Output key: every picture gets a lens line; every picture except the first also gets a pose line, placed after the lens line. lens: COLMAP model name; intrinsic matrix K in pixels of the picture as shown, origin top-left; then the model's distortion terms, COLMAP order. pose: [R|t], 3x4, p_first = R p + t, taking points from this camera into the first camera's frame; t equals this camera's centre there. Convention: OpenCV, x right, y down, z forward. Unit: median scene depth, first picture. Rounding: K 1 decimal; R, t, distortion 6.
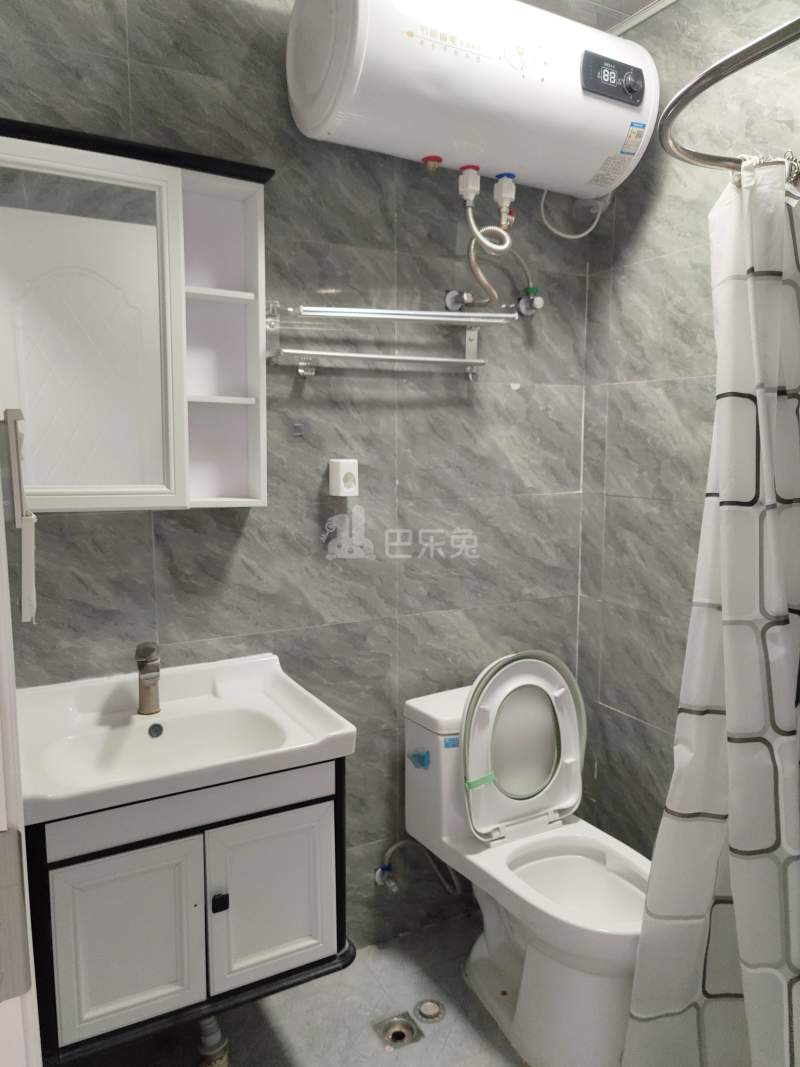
lens RADIAL K [[793.8, 0, 397.6], [0, 793.8, 564.4], [0, 0, 1]] dist [0.033873, 0.006889]
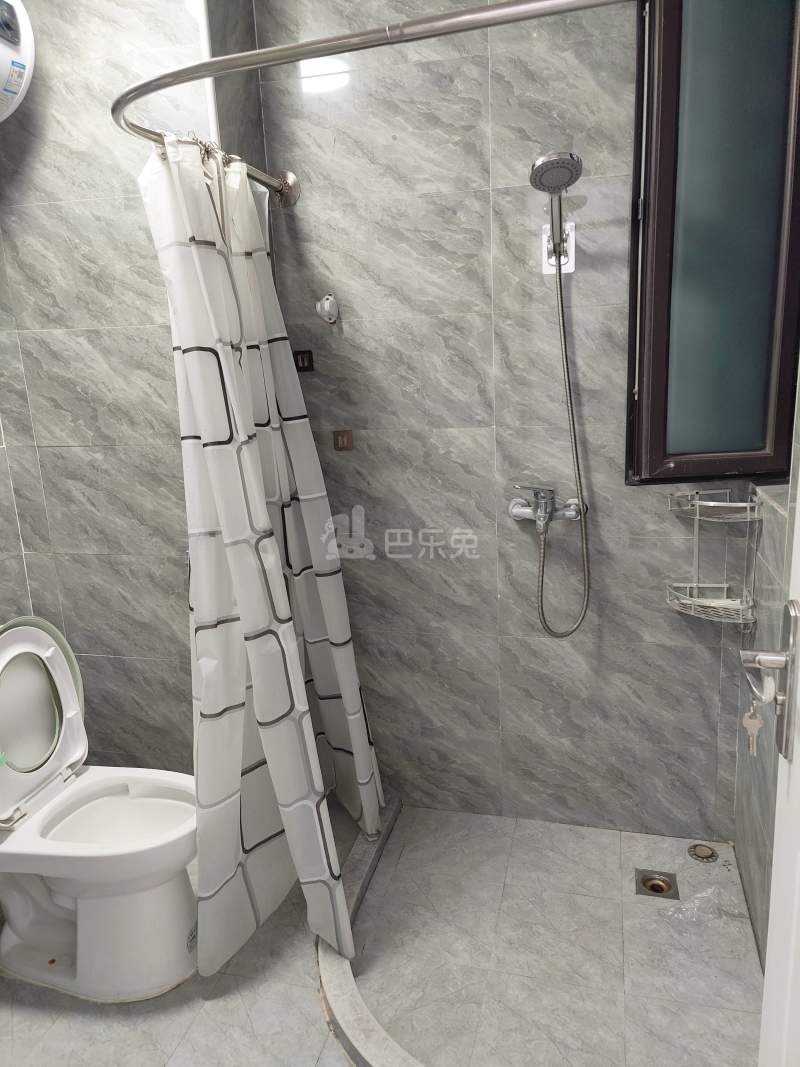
lens RADIAL K [[793.8, 0, 397.6], [0, 793.8, 564.4], [0, 0, 1]] dist [0.033873, 0.006889]
pose [[0.673793, -0.220547, 0.705239, -0.185188], [0.161609, 0.975296, 0.150598, -0.025617], [-0.721031, 0.012501, 0.692790, 0.002093]]
